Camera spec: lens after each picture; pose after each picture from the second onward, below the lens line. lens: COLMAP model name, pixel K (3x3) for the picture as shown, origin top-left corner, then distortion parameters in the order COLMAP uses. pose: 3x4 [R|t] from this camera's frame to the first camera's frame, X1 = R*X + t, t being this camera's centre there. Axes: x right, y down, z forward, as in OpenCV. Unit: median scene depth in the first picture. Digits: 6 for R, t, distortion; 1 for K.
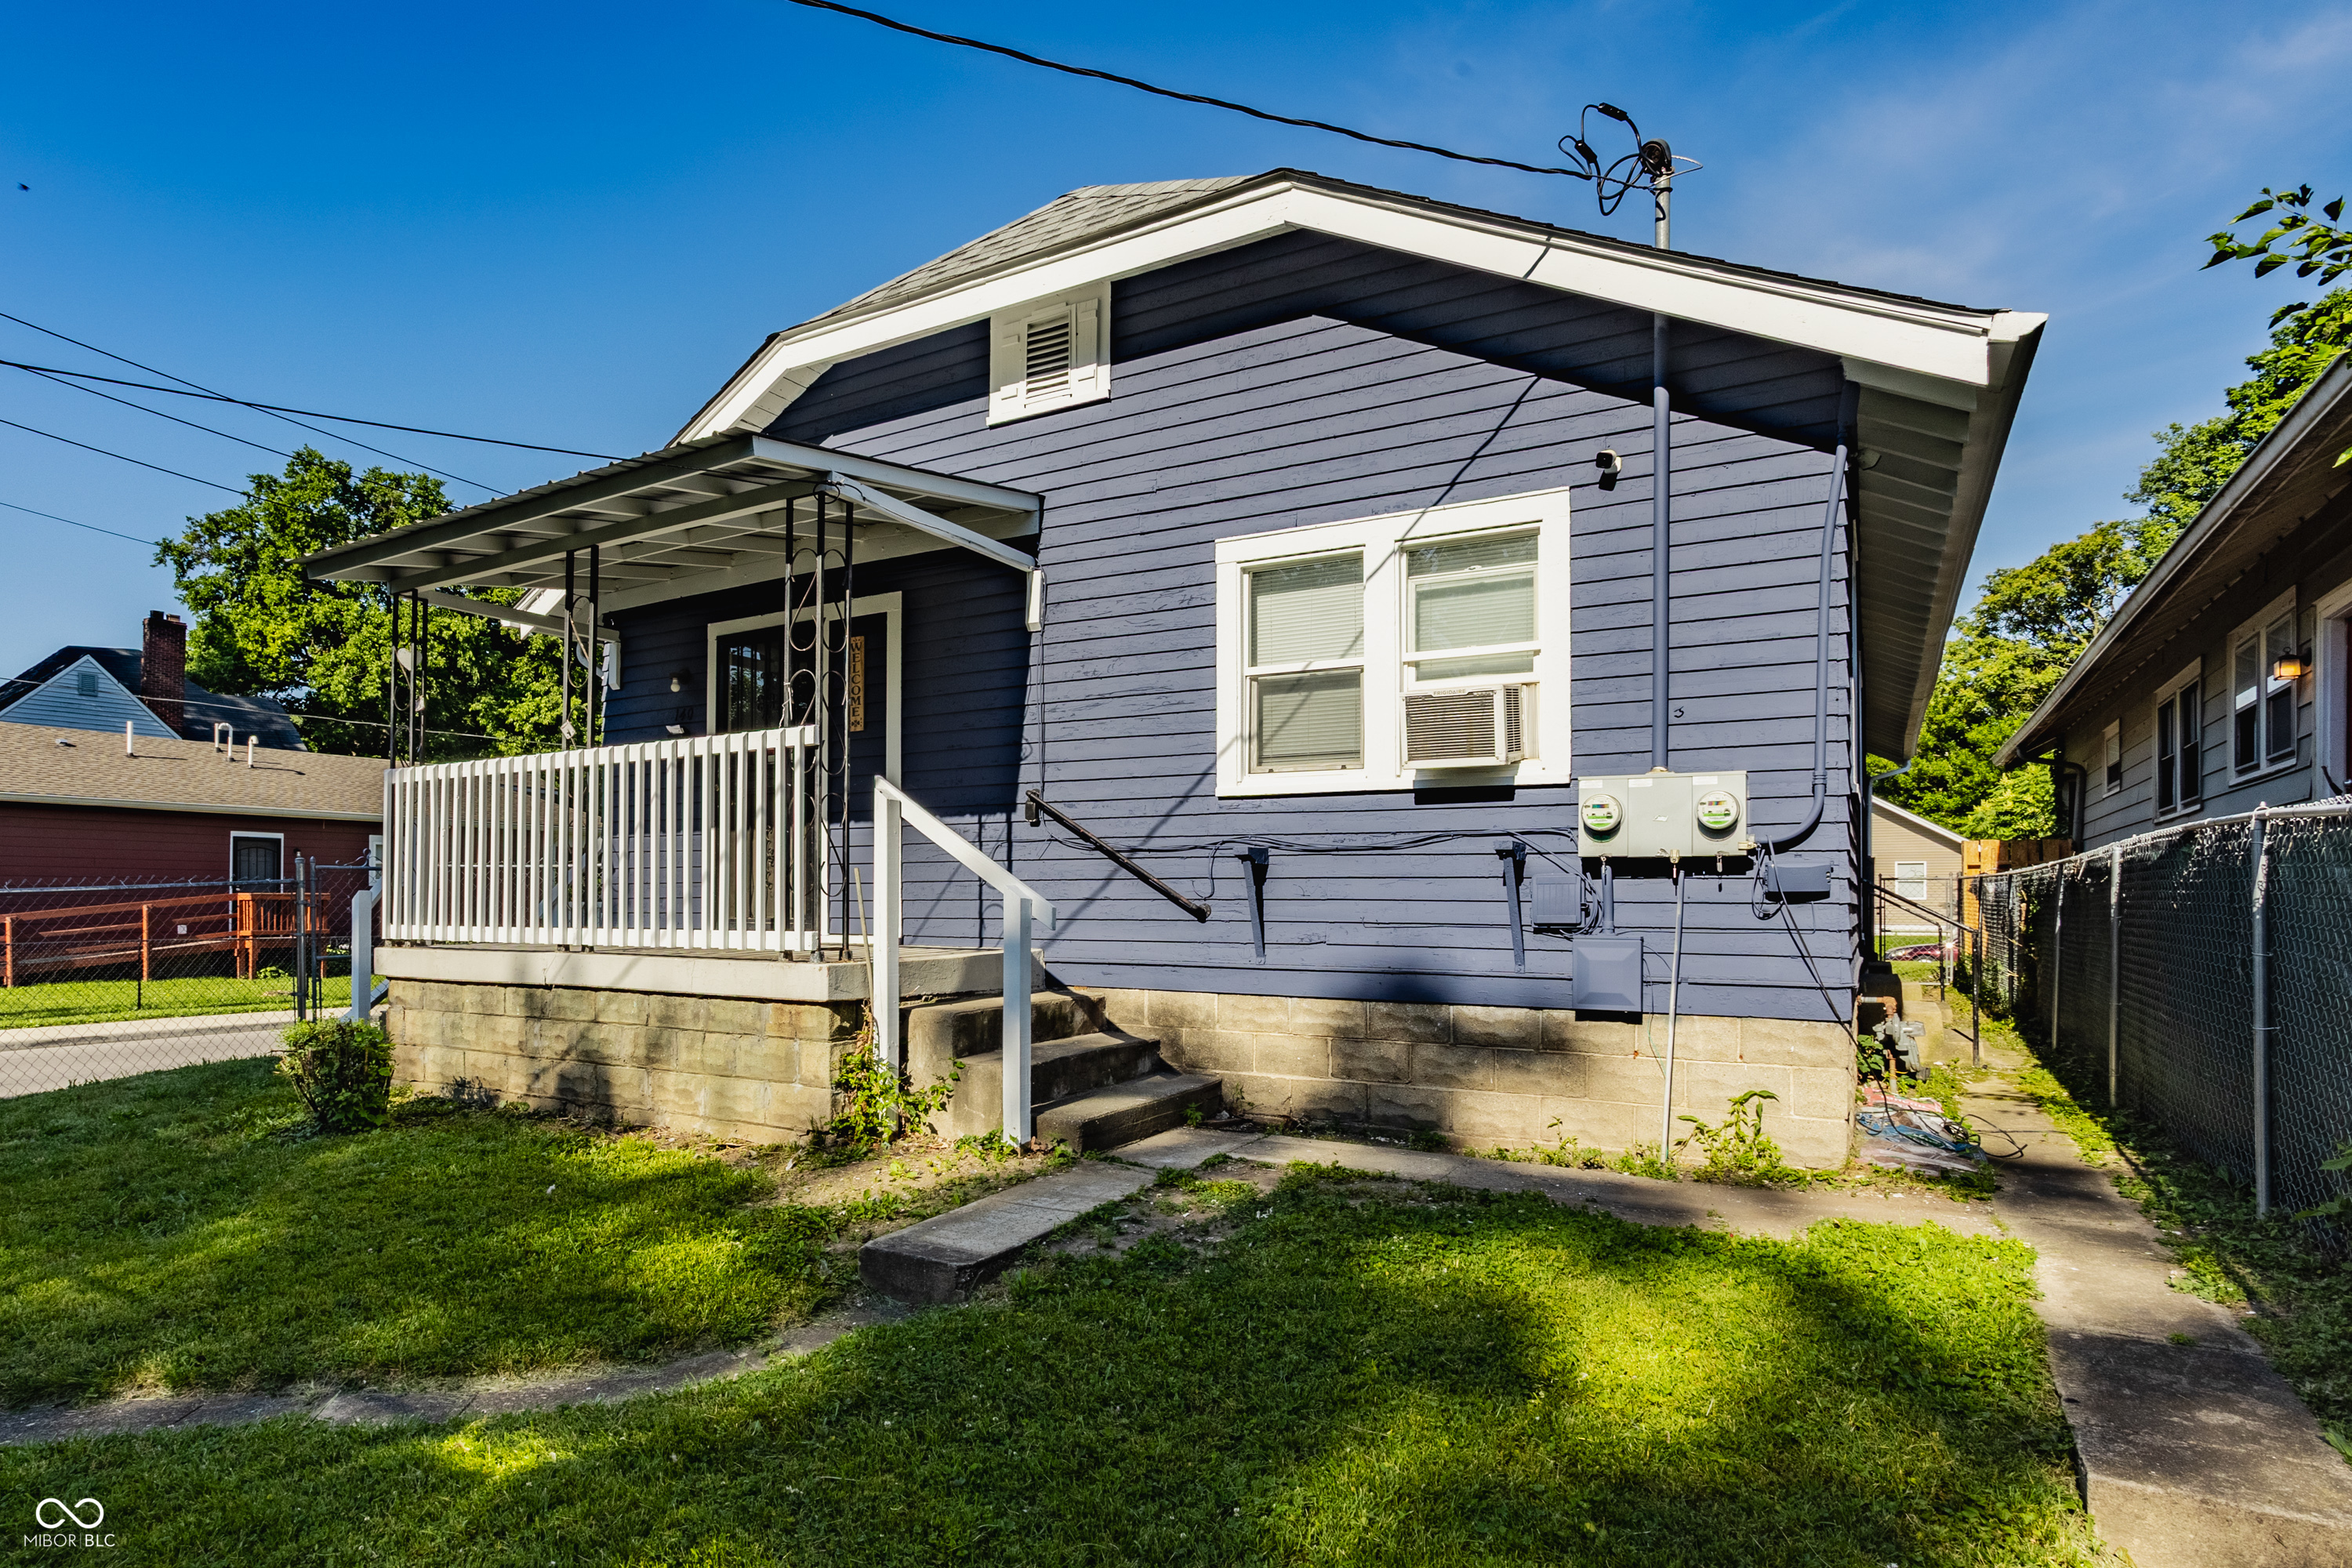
lens RADIAL K [[1328.0, 0, 1031.5], [0, 1328.0, 888.9], [0, 0, 1]] dist [-0.044541, 0.028933]
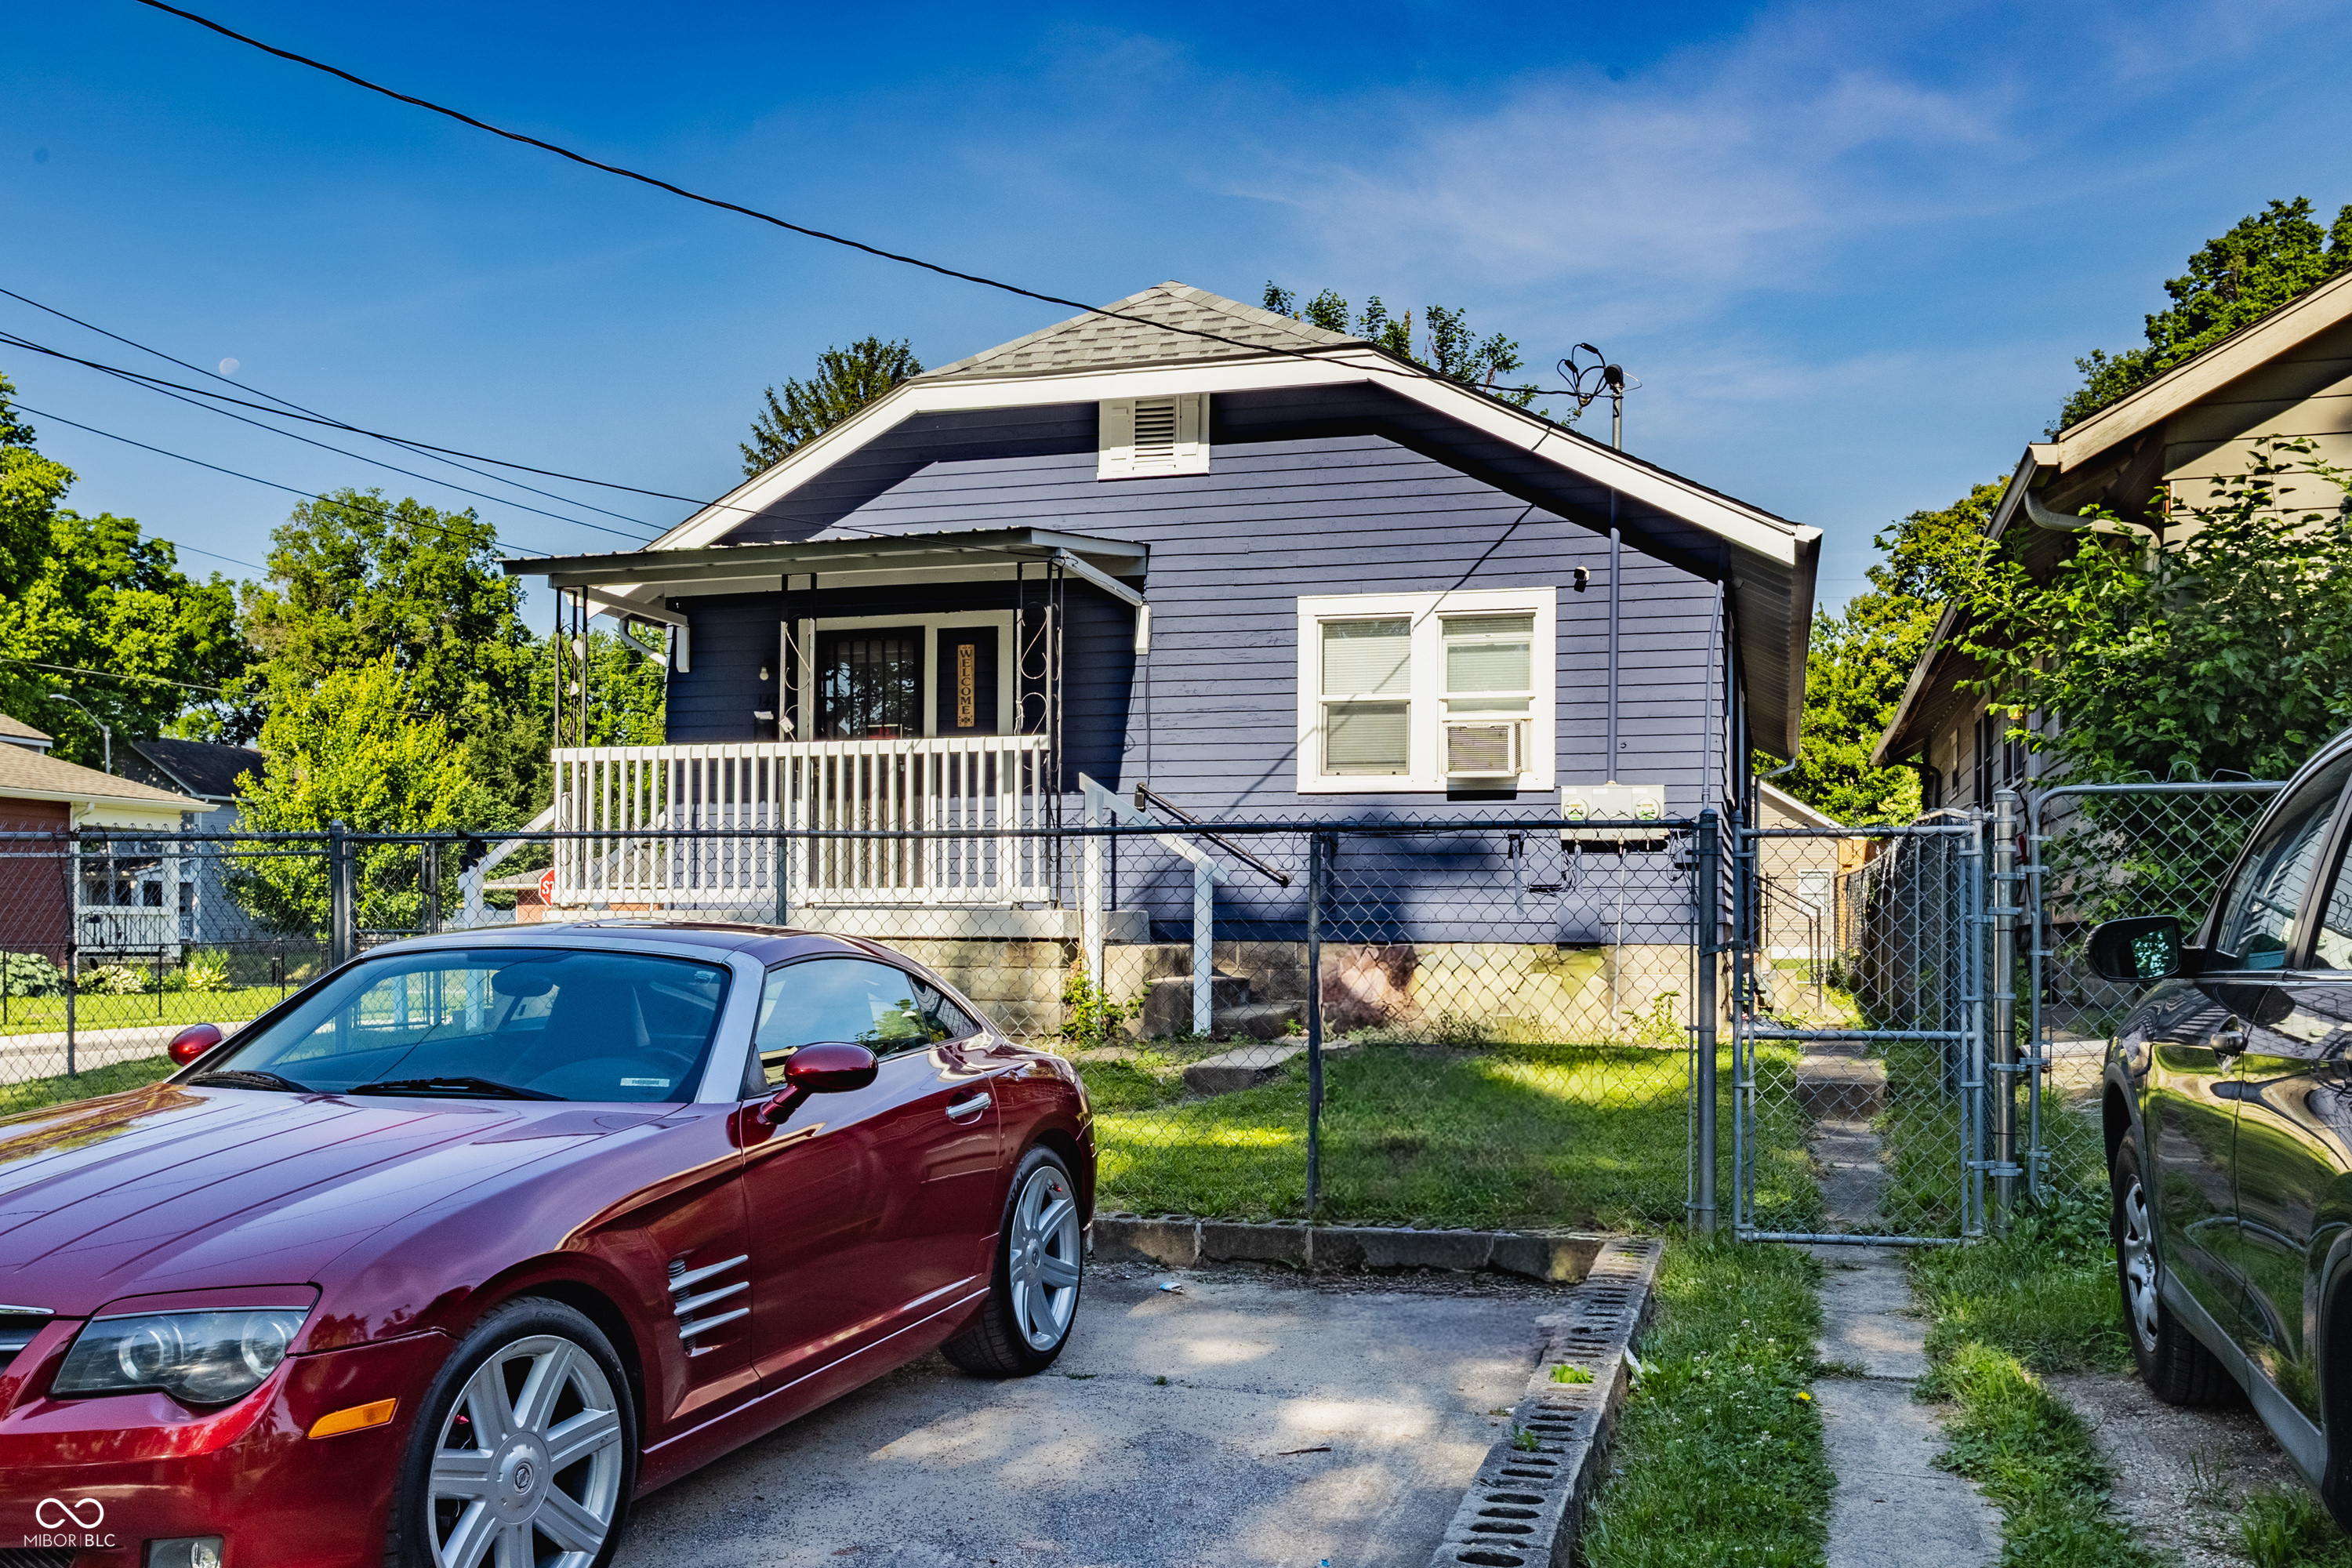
lens RADIAL K [[2072.7, 0, 1222.7], [0, 2072.7, 940.2], [0, 0, 1]] dist [-0.009108, -0.002894]
pose [[0.953548, -0.001124, 0.301238, -0.577434], [-0.003187, 0.999899, 0.013819, 0.051426], [-0.301223, -0.014137, 0.953449, -0.986604]]
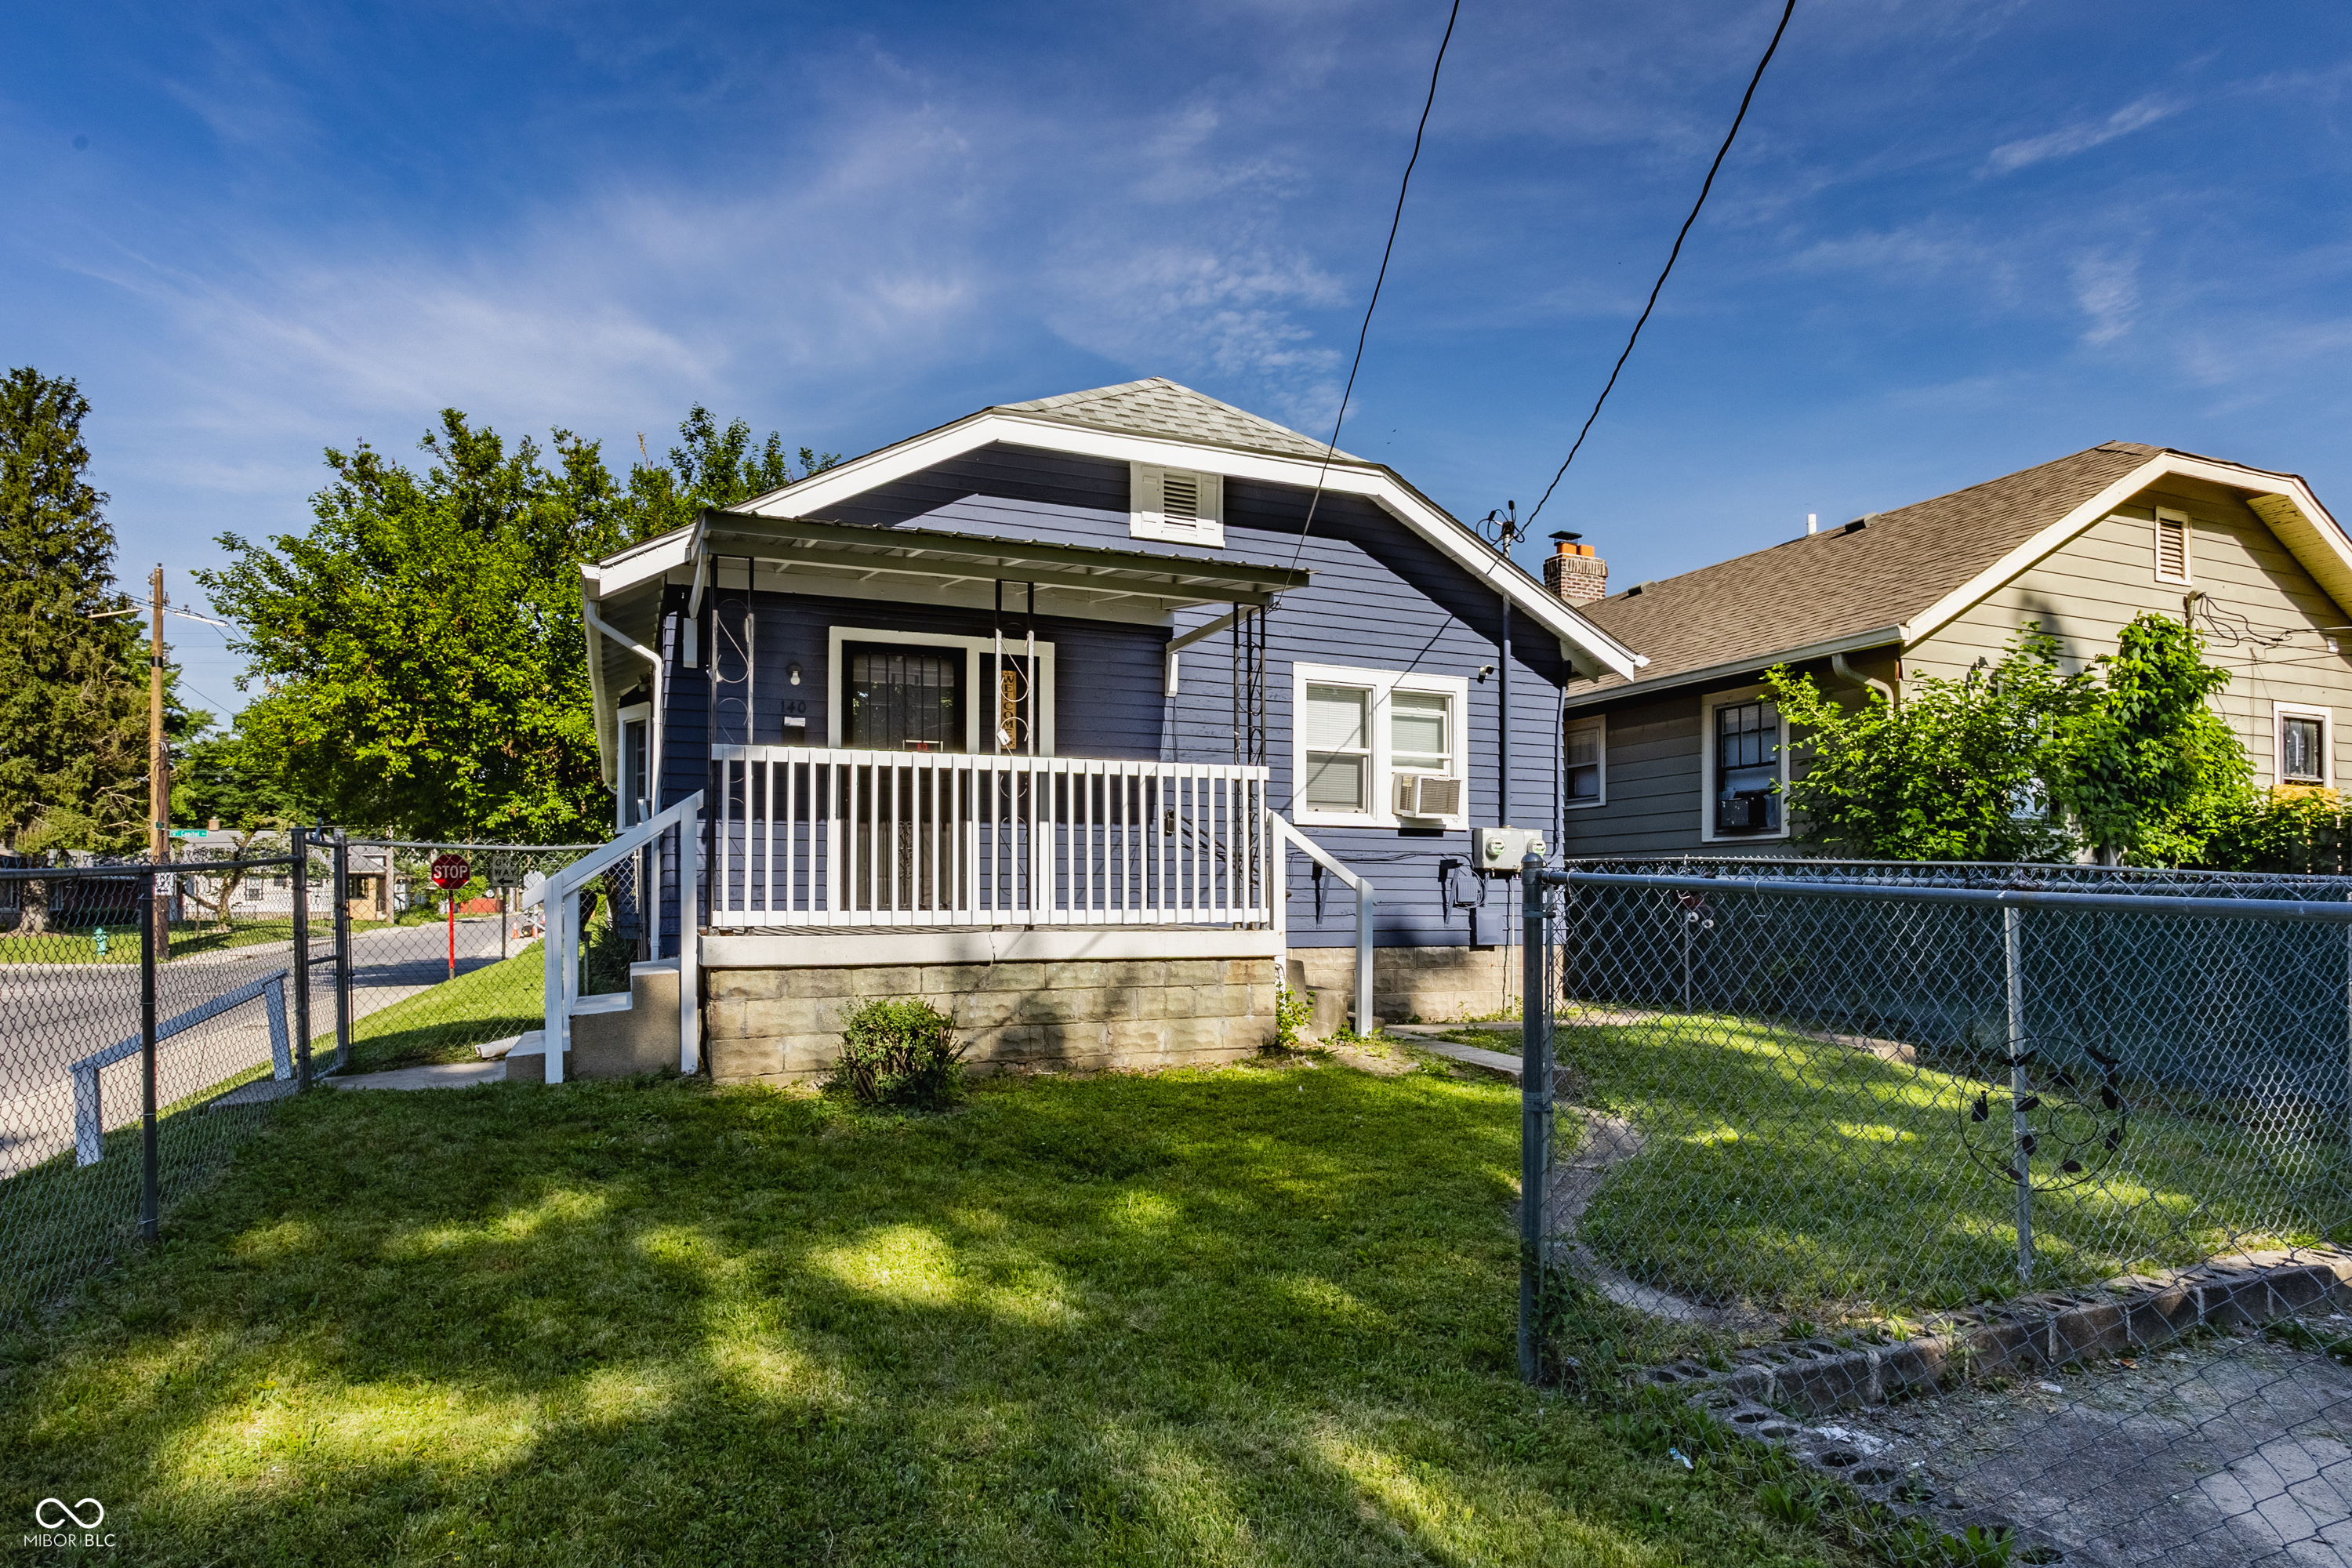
lens RADIAL K [[1268.0, 0, 1164.8], [0, 1268.0, 900.5], [0, 0, 1]] dist [-0.050002, 0.027473]
pose [[0.563756, -0.002663, 0.825937, -1.258480], [-0.009257, 0.999912, 0.009542, 0.009616], [-0.825890, -0.013025, 0.563681, 0.280896]]
